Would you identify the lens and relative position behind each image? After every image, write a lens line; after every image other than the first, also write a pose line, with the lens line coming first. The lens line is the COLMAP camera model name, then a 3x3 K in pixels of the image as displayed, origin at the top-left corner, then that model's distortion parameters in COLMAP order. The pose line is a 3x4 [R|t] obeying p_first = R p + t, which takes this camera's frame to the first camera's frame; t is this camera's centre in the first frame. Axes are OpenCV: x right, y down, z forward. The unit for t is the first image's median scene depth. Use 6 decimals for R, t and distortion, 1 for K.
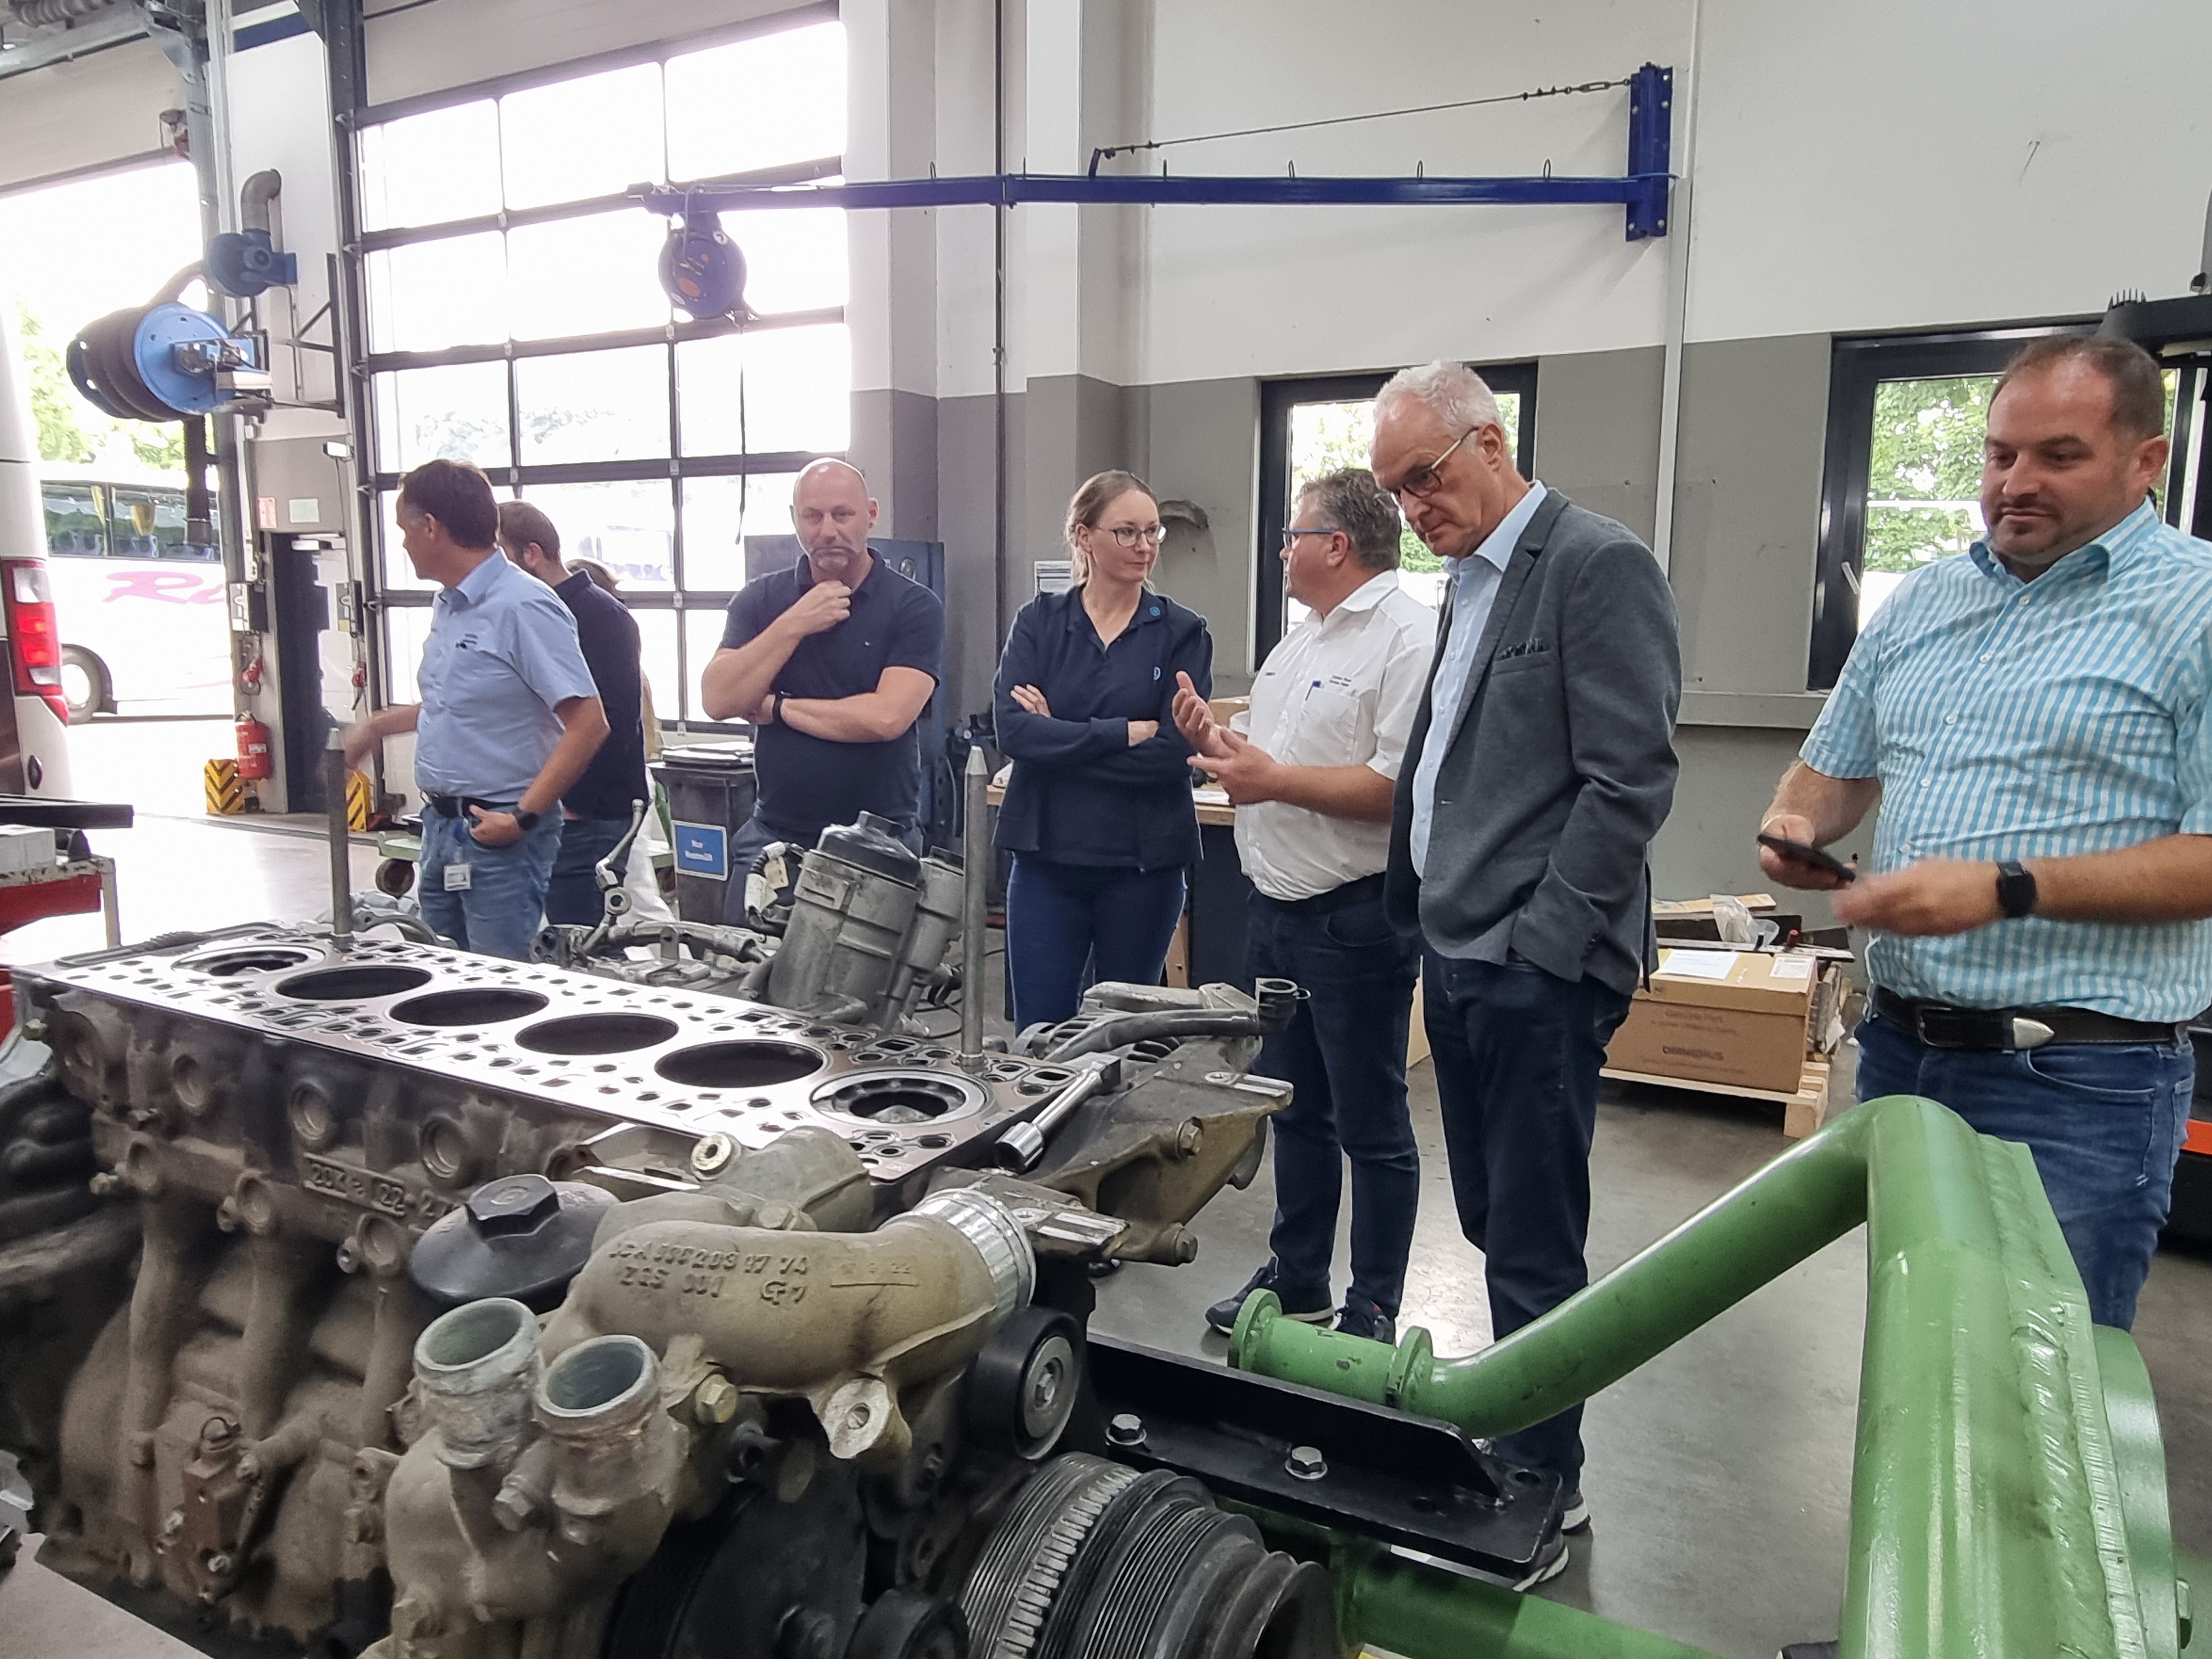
lens RADIAL K [[1523.4, 0, 1106.0], [0, 1523.4, 829.5], [0, 0, 1]] dist [0.002750, -0.002774]
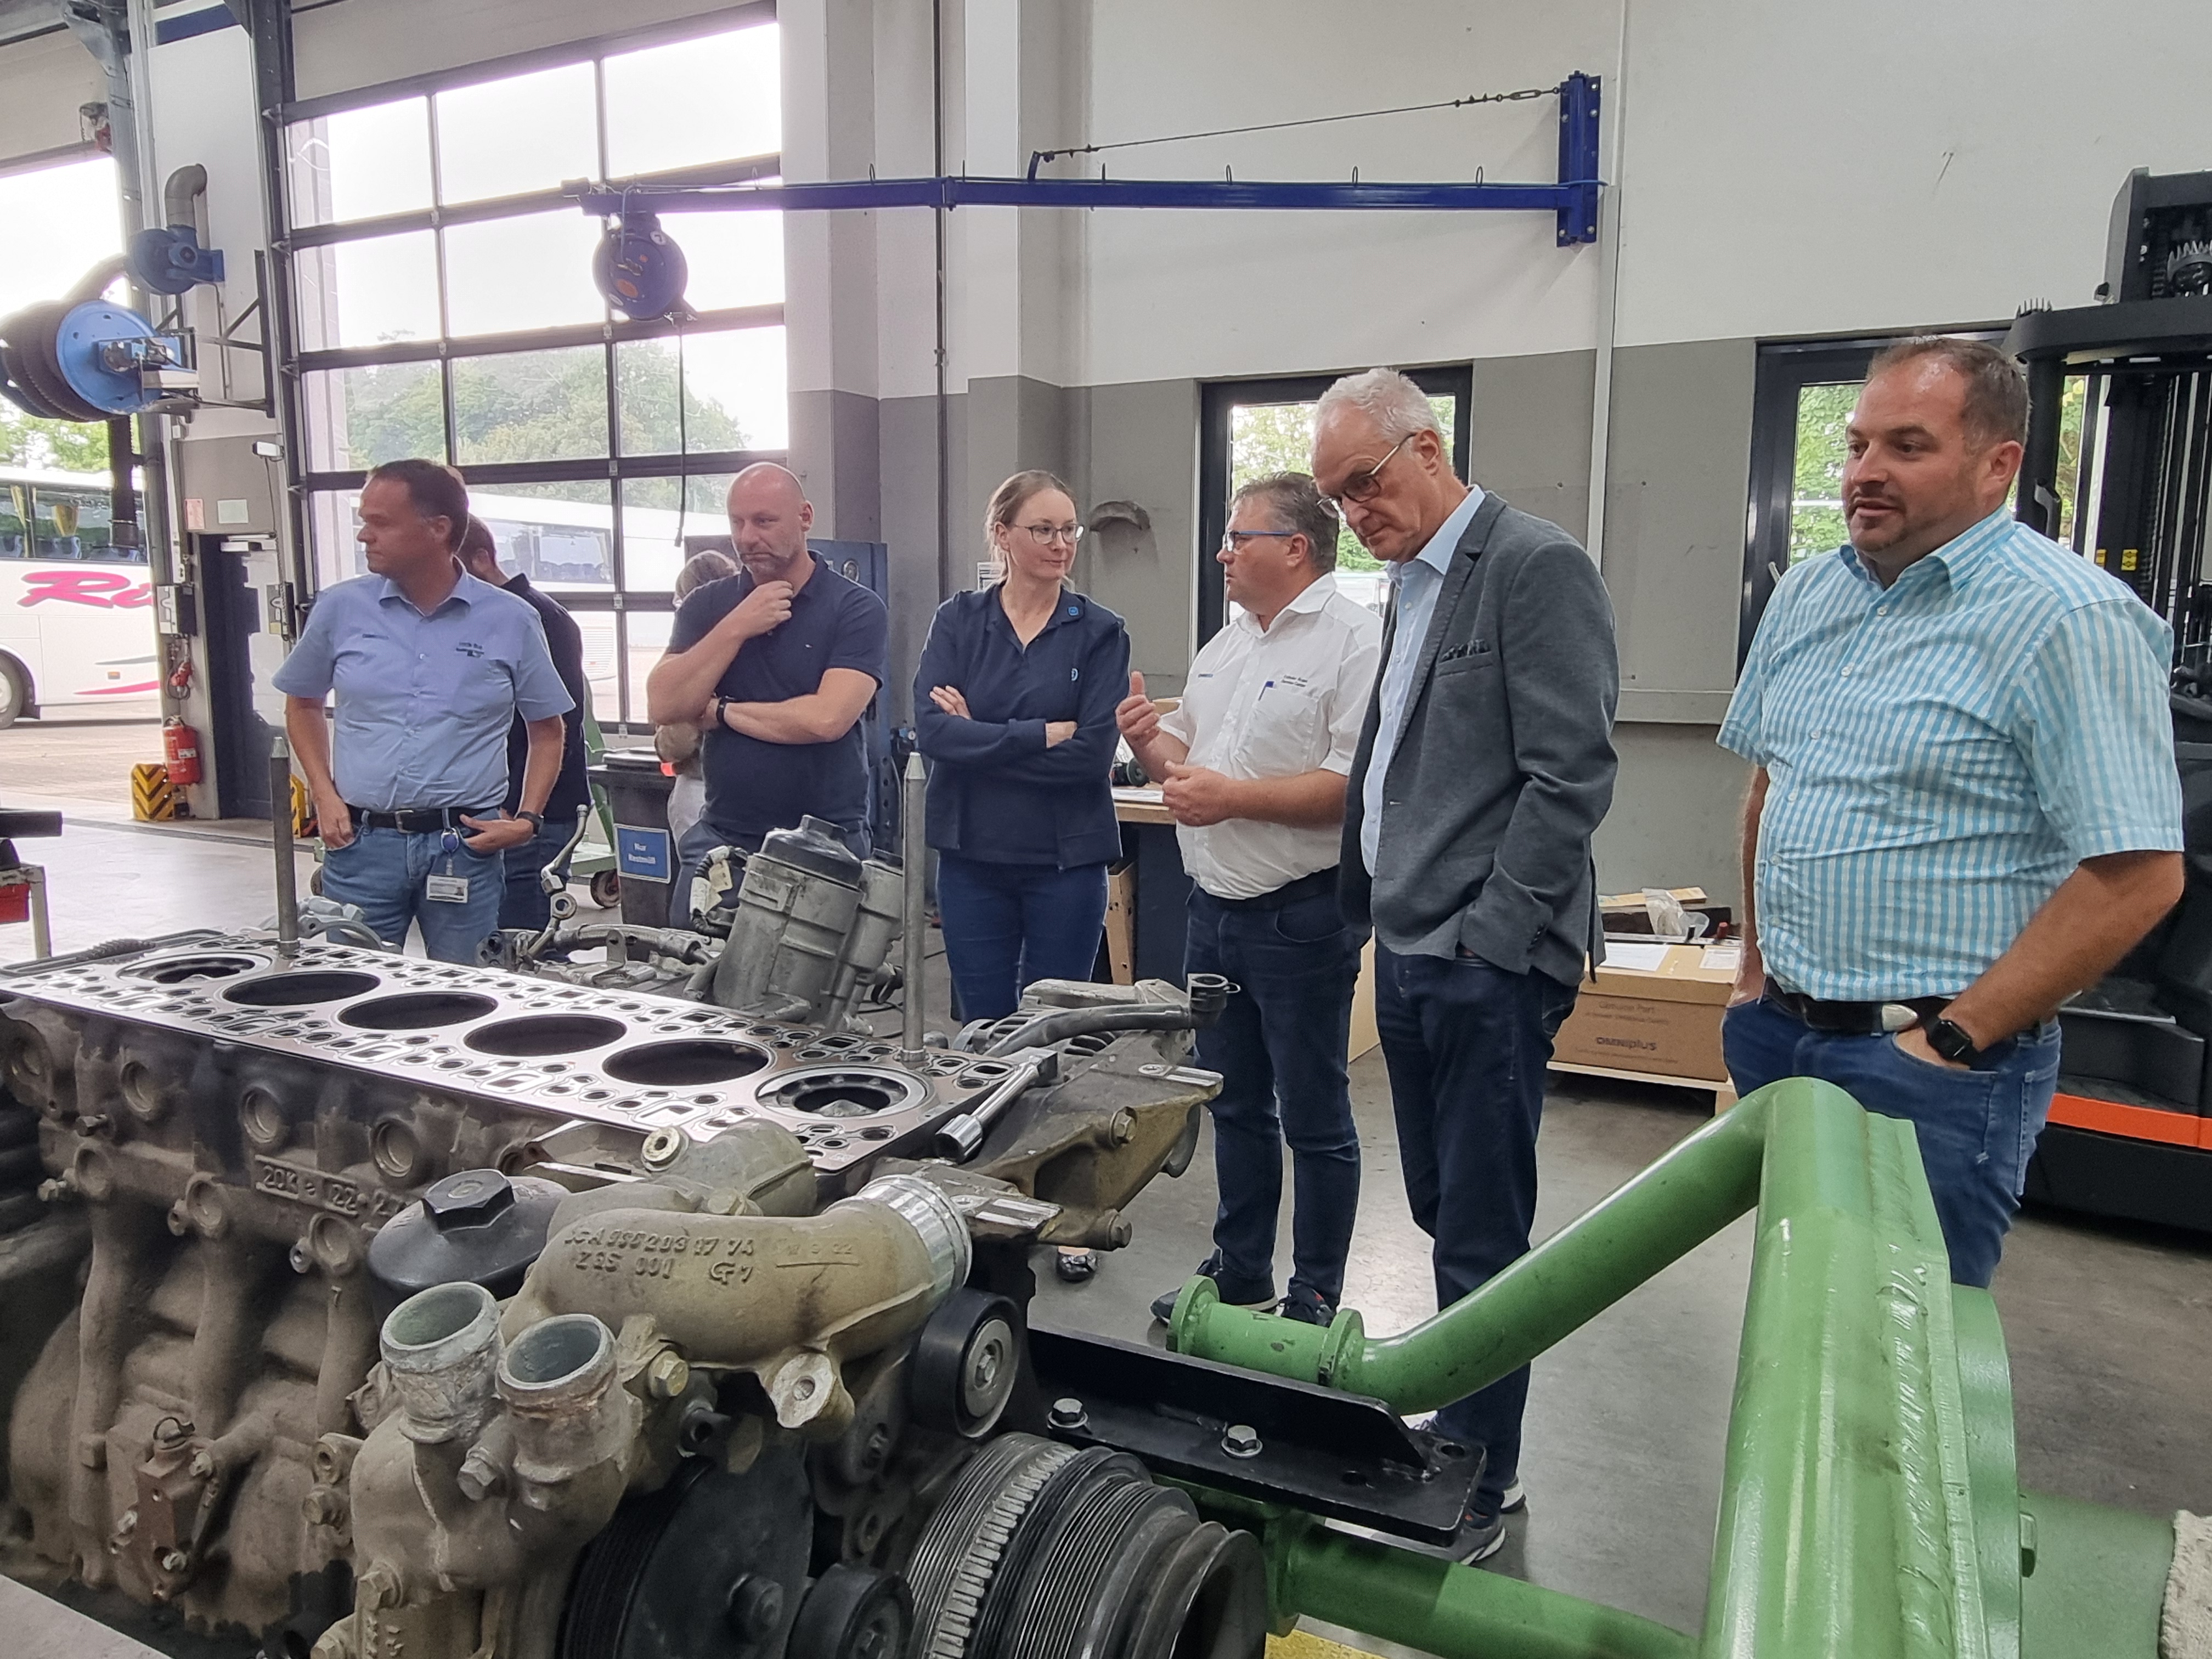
lens RADIAL K [[1523.4, 0, 1106.0], [0, 1523.4, 829.5], [0, 0, 1]] dist [0.002750, -0.002774]
pose [[0.999349, -0.008116, 0.035159, 0.006402], [0.008090, 0.999967, 0.000880, -0.001608], [-0.035165, -0.000595, 0.999381, -0.031654]]
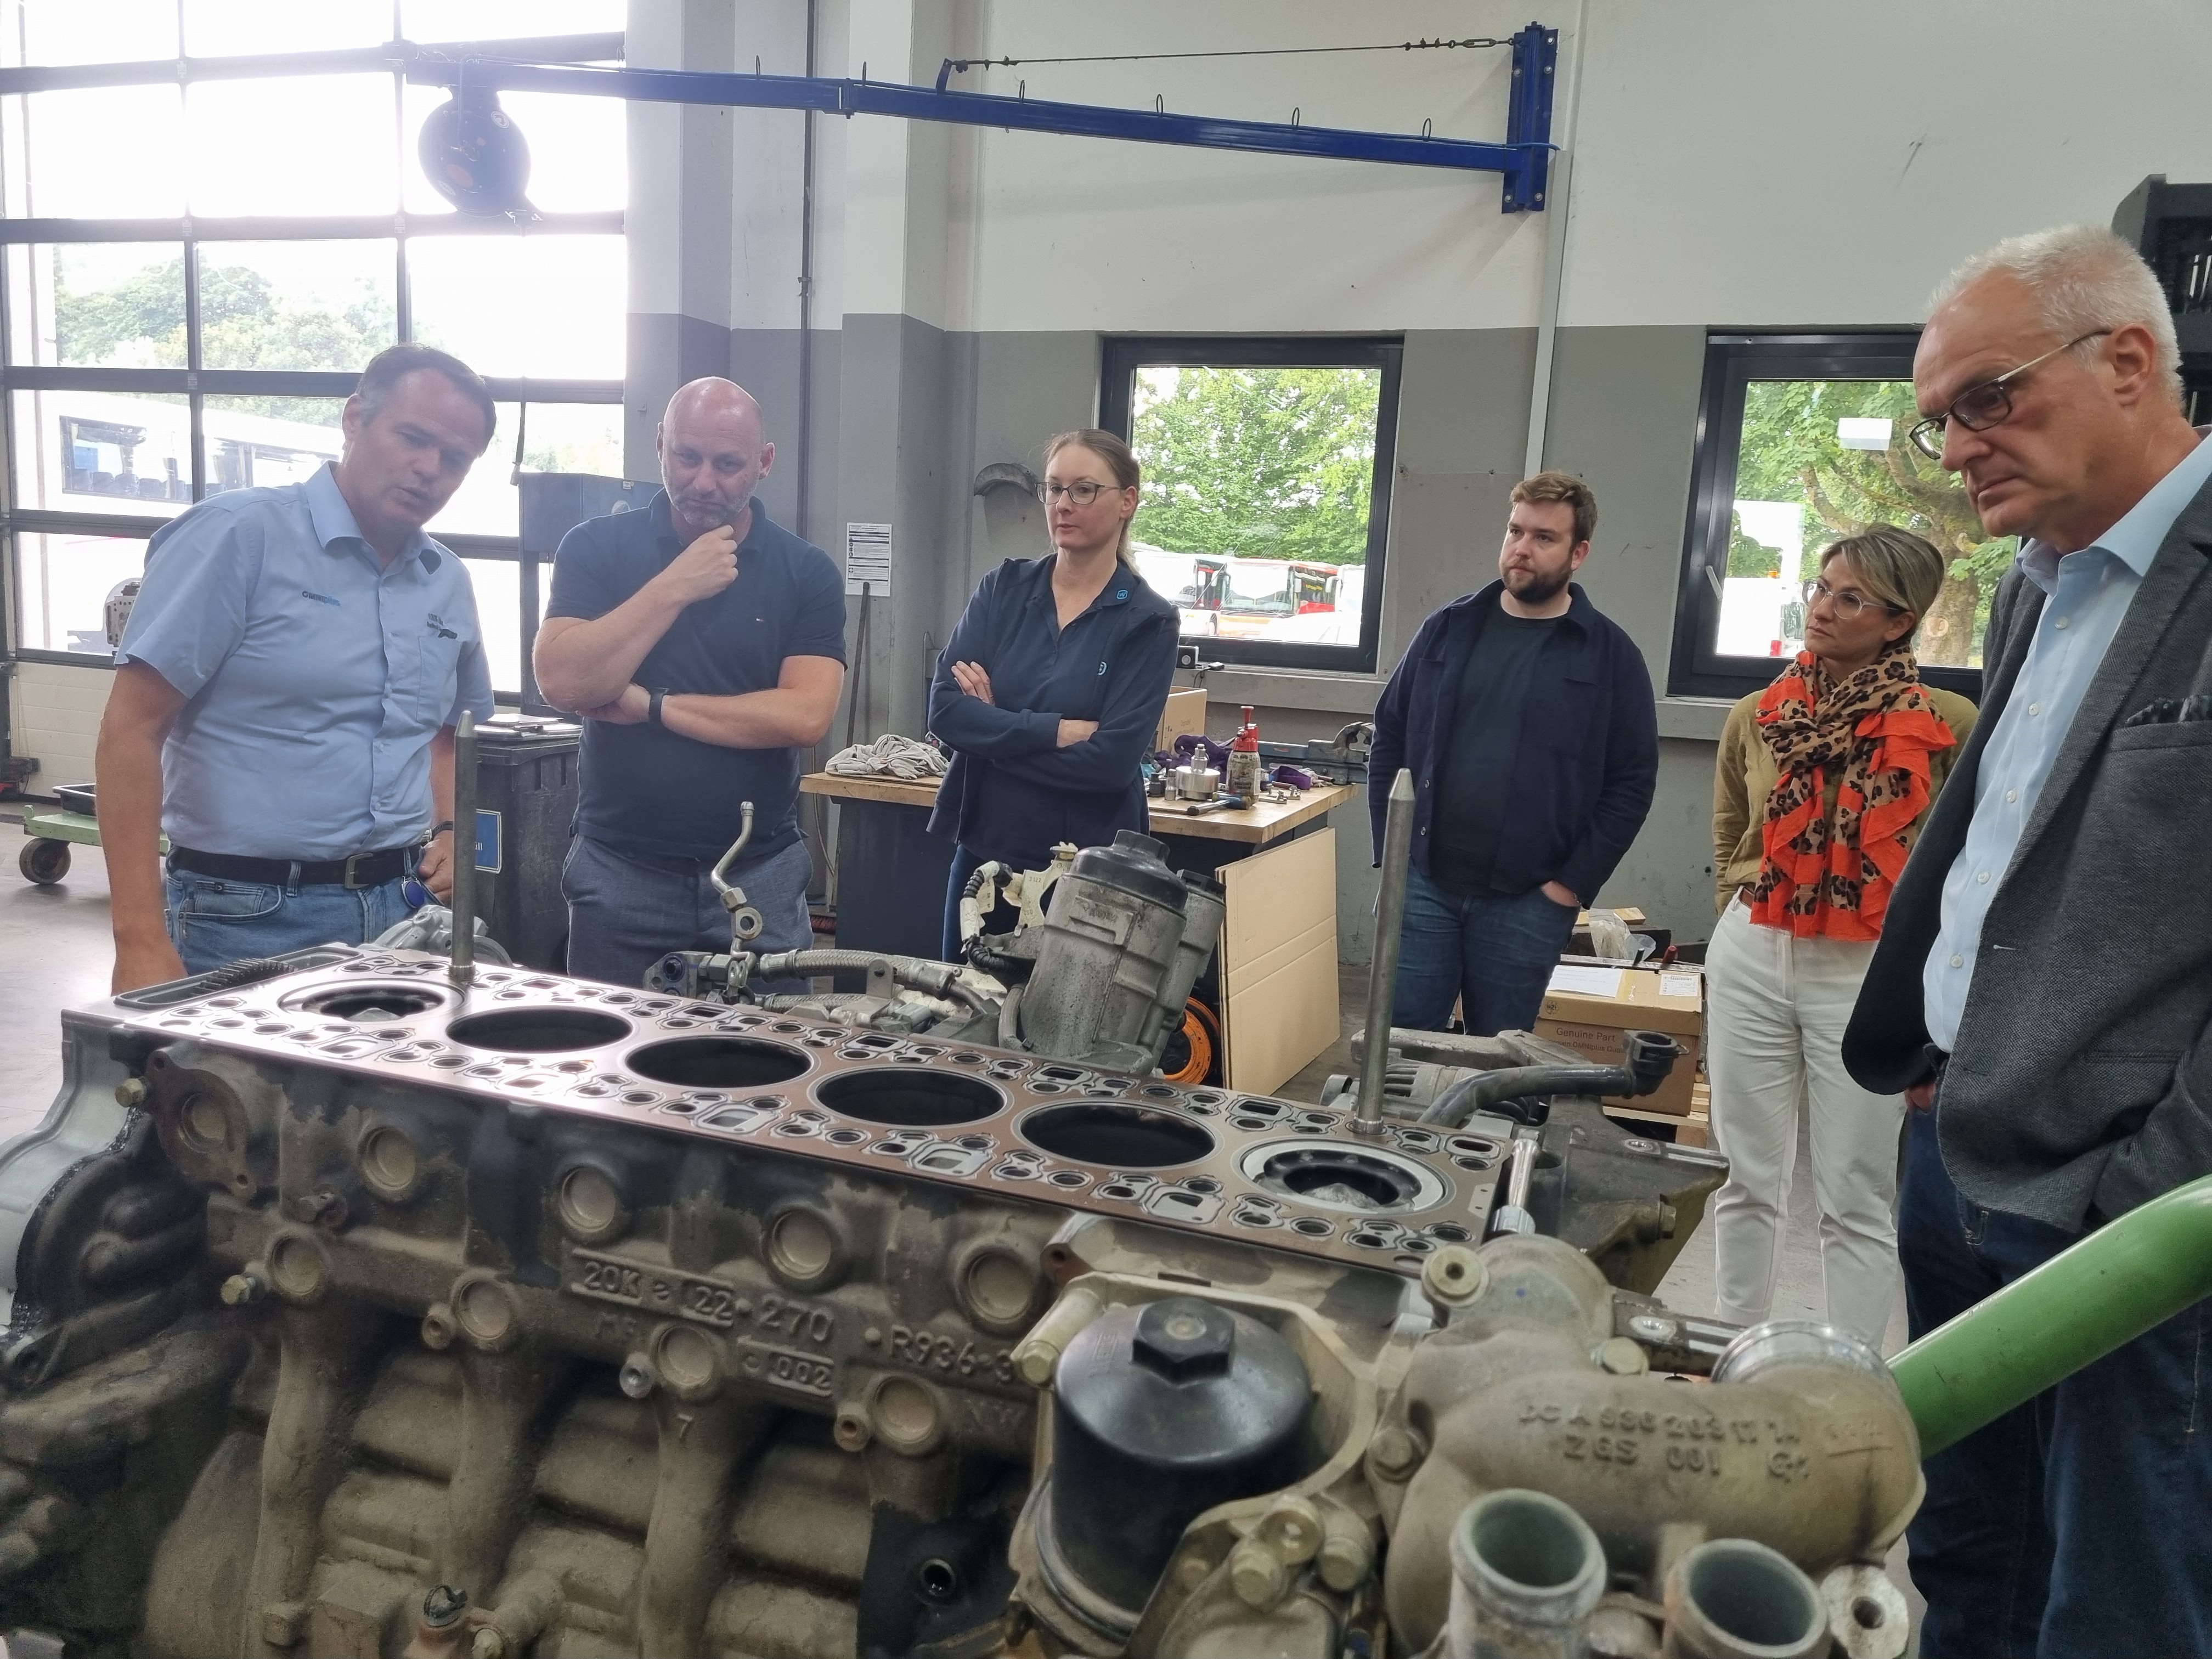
lens RADIAL K [[1644.1, 0, 1087.7], [0, 1644.1, 848.8], [0, 0, 1]] dist [0.069301, -0.059029]
pose [[0.986705, 0.020429, 0.161235, -0.343038], [-0.023343, 0.999596, 0.016205, -0.016359], [-0.160839, -0.019753, 0.986783, 0.082558]]
